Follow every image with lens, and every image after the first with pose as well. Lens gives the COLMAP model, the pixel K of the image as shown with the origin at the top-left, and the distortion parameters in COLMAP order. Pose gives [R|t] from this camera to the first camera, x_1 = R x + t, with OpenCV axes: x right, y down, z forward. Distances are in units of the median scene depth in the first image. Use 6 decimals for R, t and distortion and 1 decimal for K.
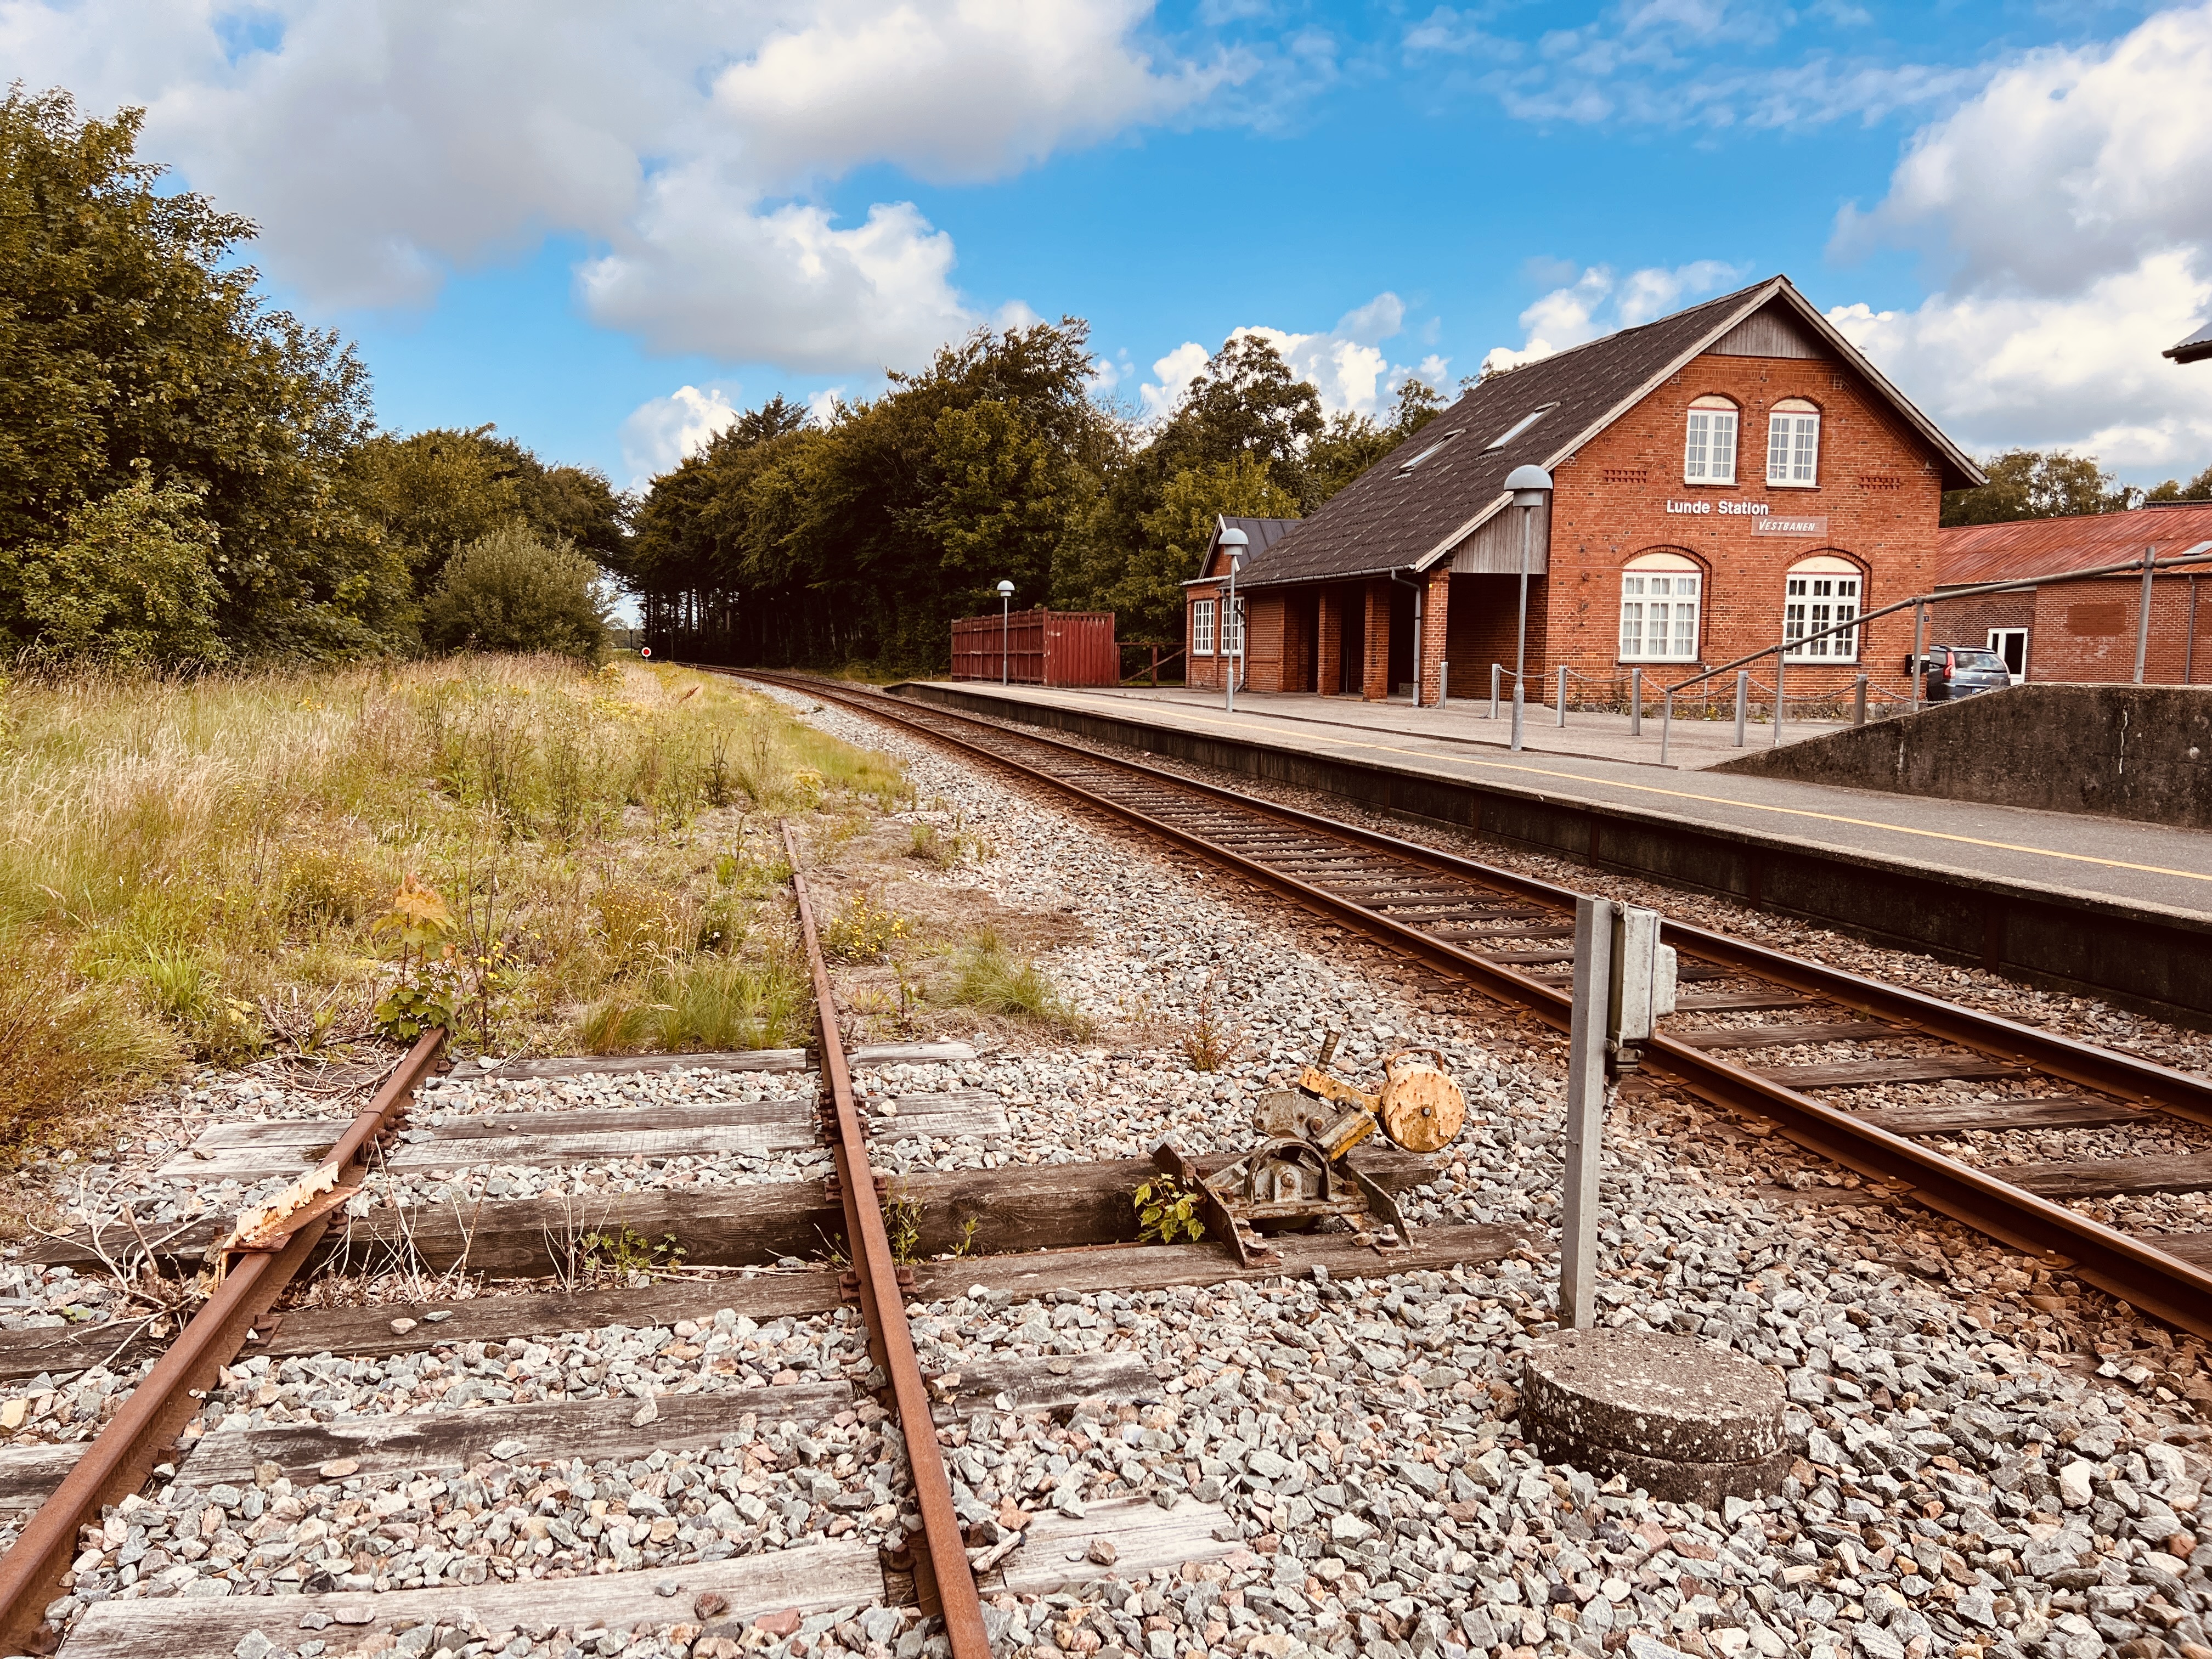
lens RADIAL K [[1651.5, 0, 1101.4], [0, 1651.5, 831.5], [0, 0, 1]] dist [0.070438, -0.080488]
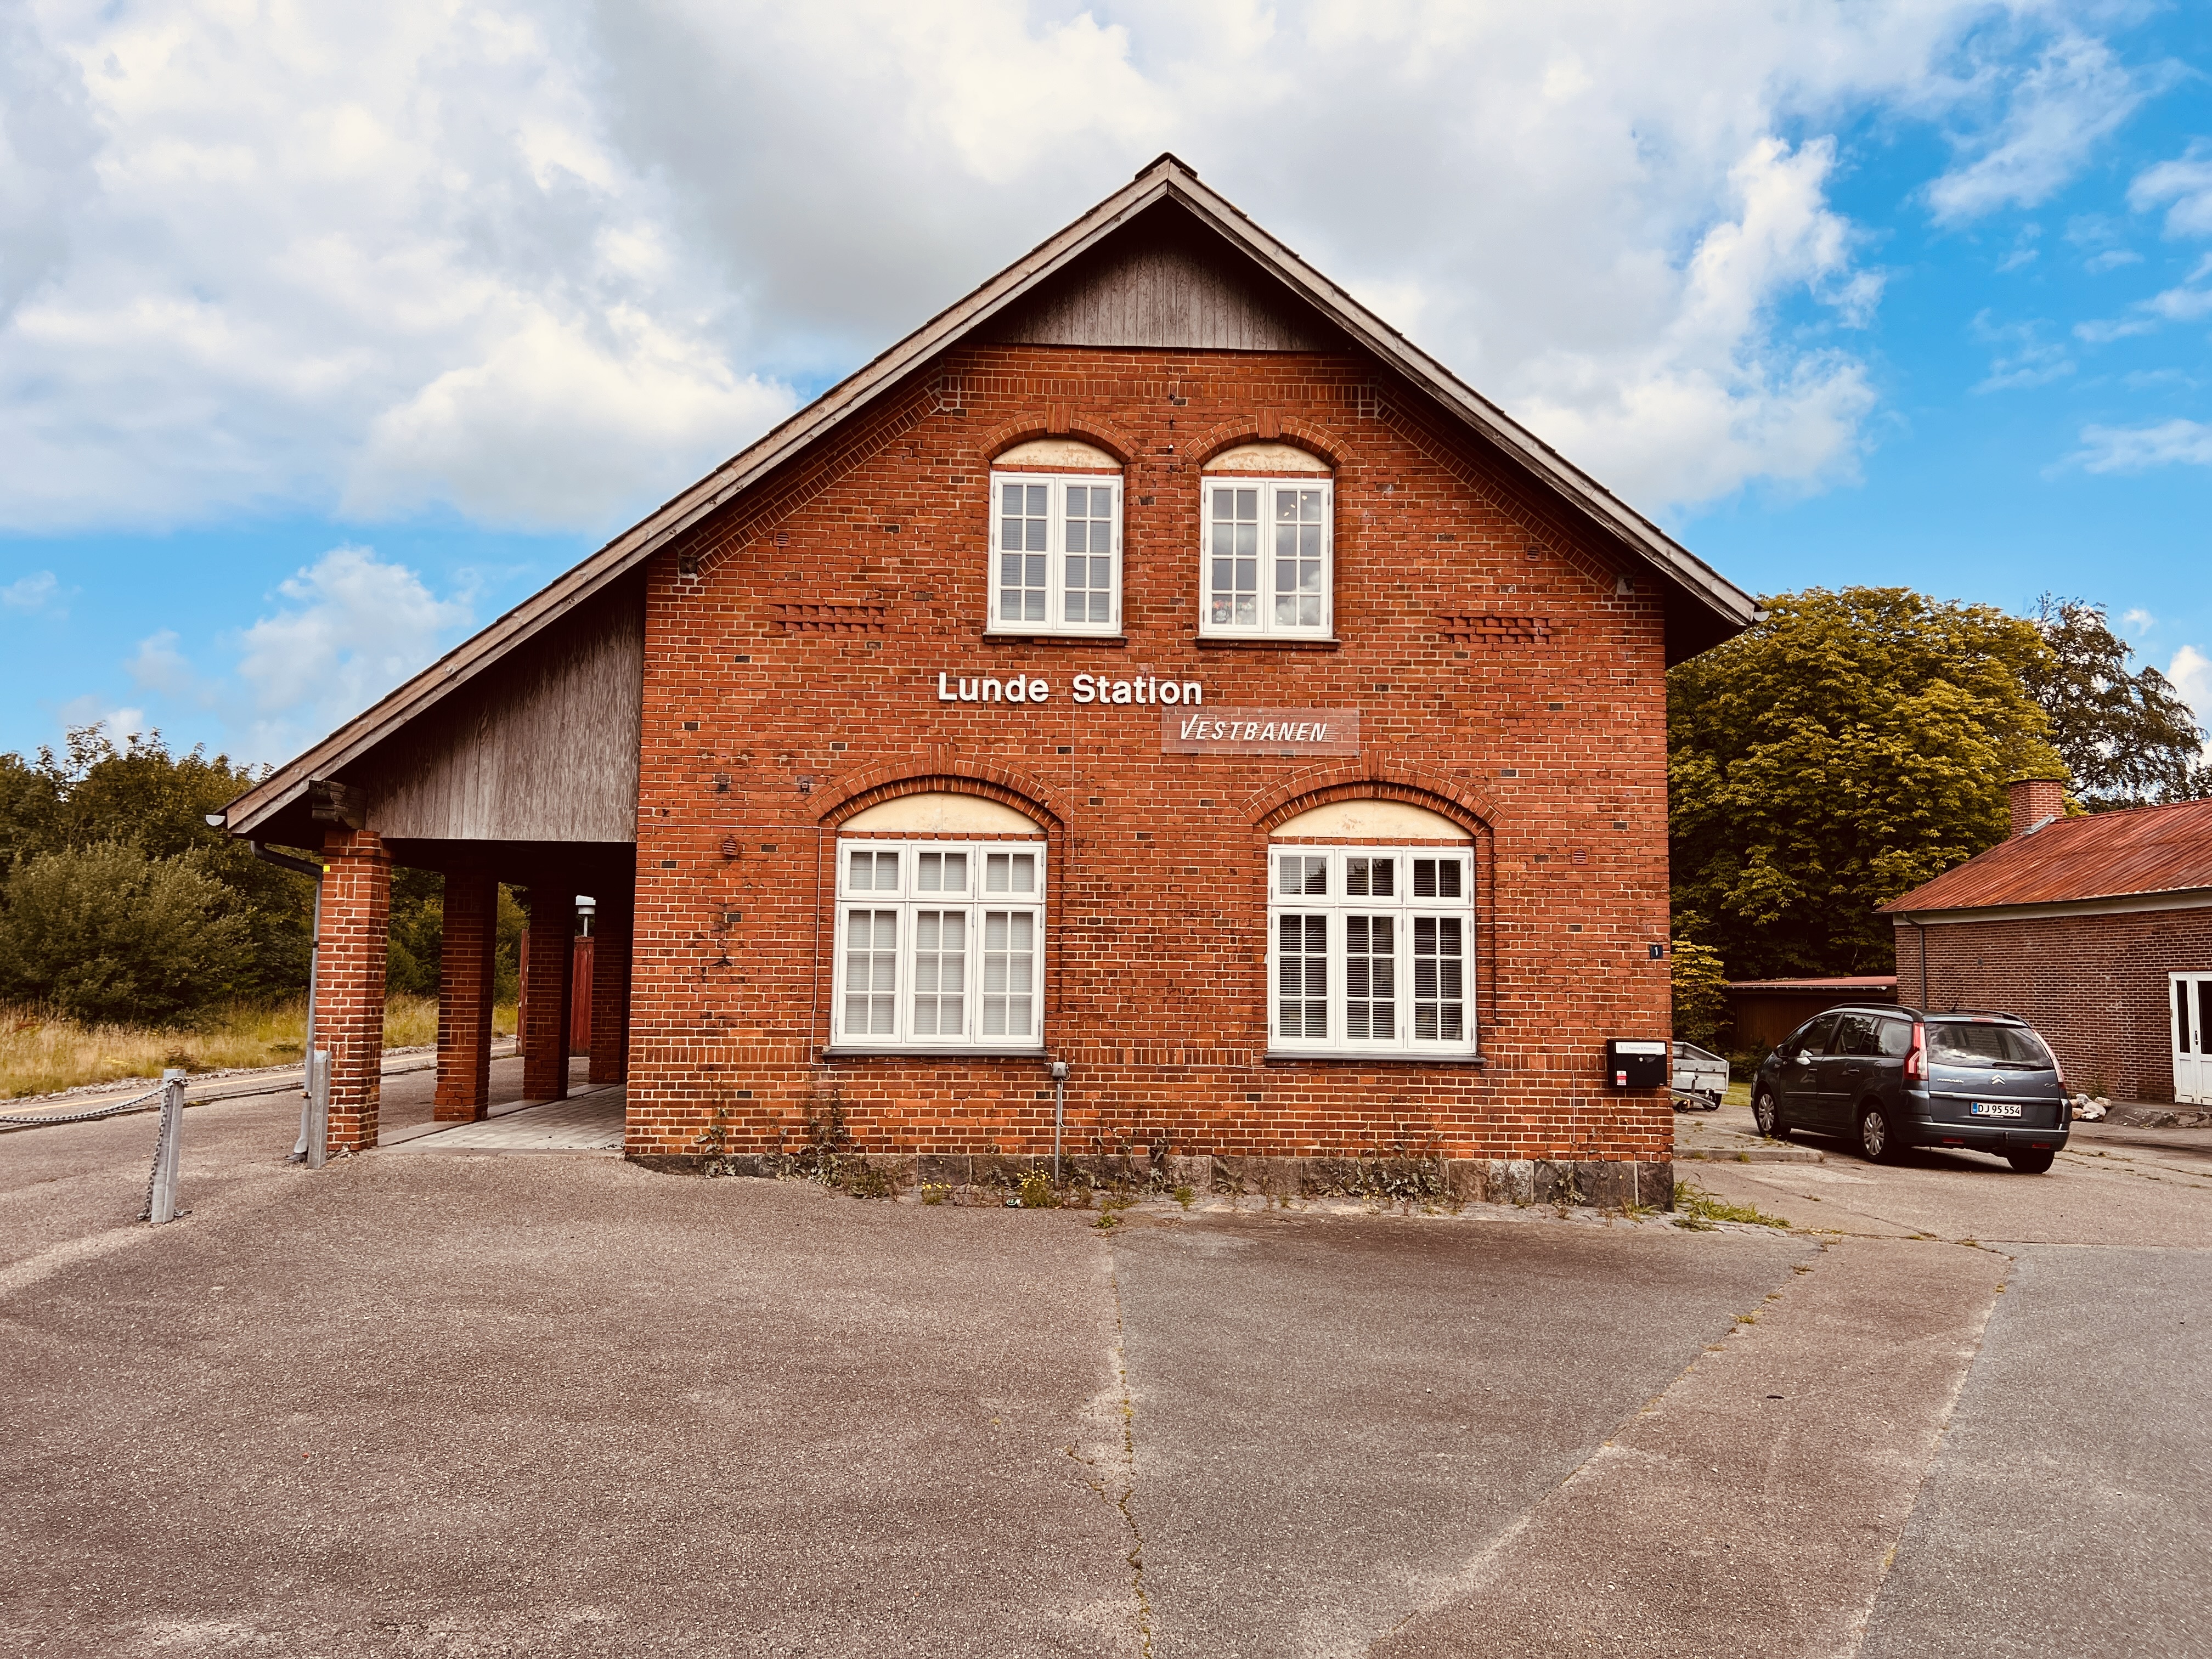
lens RADIAL K [[1651.5, 0, 1110.9], [0, 1651.5, 808.5], [0, 0, 1]] dist [0.070438, -0.080488]
pose [[0.982990, -0.014873, -0.183055, 0.449139], [-0.024267, 0.977458, -0.209729, -0.075037], [0.182048, 0.210604, 0.960471, 0.595472]]
